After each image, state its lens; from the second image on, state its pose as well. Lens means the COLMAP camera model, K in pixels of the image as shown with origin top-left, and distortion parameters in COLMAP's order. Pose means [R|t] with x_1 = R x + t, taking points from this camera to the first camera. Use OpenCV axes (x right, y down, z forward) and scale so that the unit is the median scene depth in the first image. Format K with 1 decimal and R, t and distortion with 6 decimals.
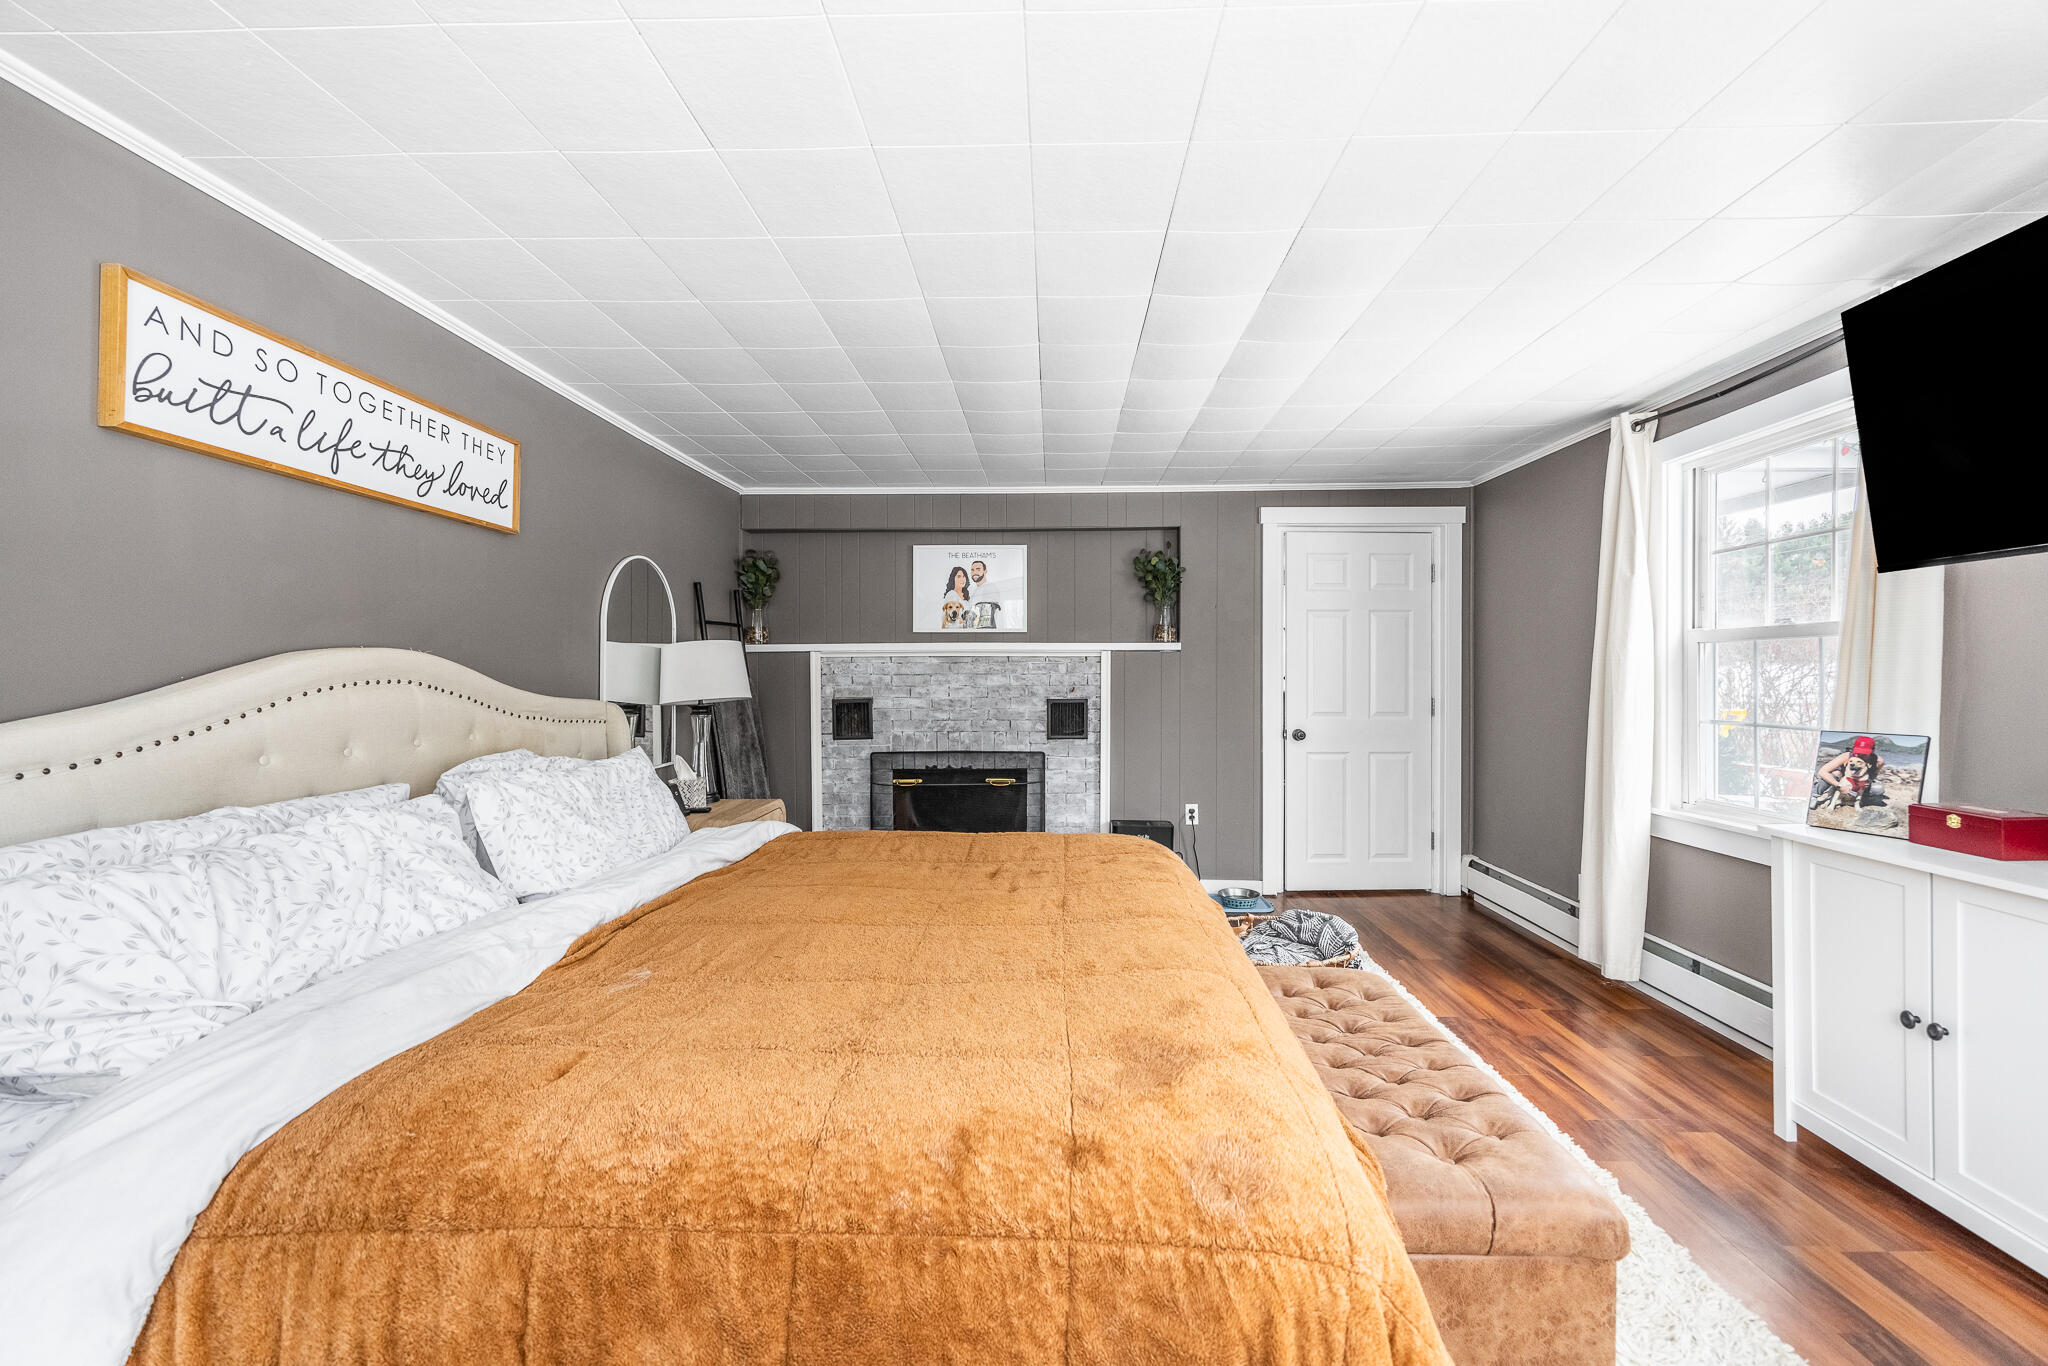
lens RADIAL K [[794.2, 0, 1026.9], [0, 794.2, 667.9], [0, 0, 1]] dist [0.000817, 0.000424]
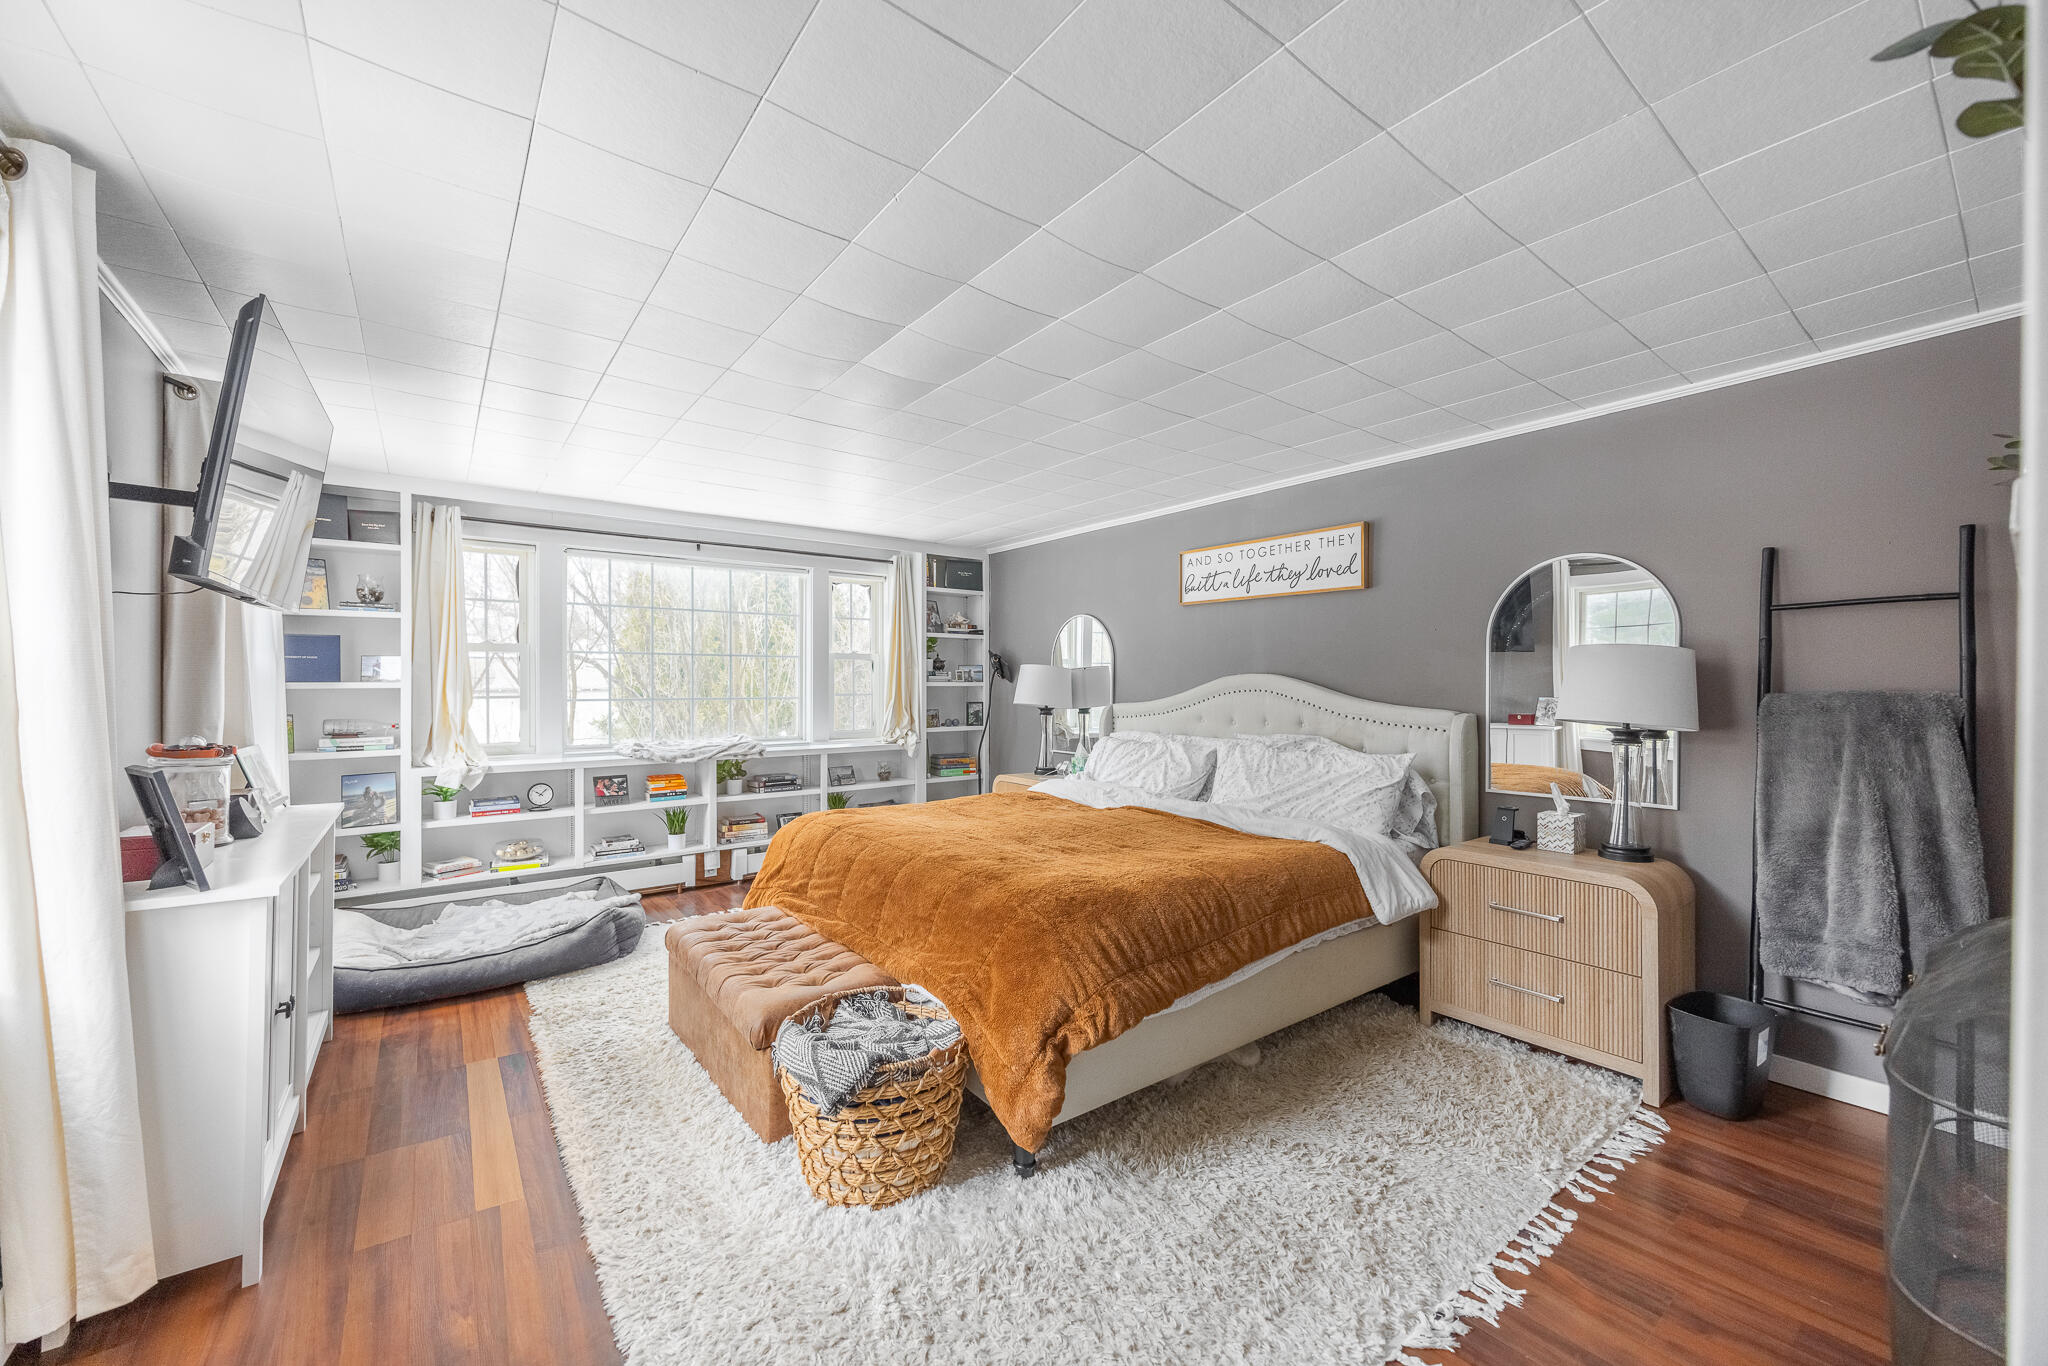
lens RADIAL K [[794.2, 0, 1025.9], [0, 794.2, 686.1], [0, 0, 1]] dist [0.000817, 0.000424]
pose [[-0.773930, -0.004810, -0.633252, 0.858687], [-0.001177, 0.999980, -0.006157, 0.015966], [0.633270, -0.004019, -0.773921, 2.084913]]
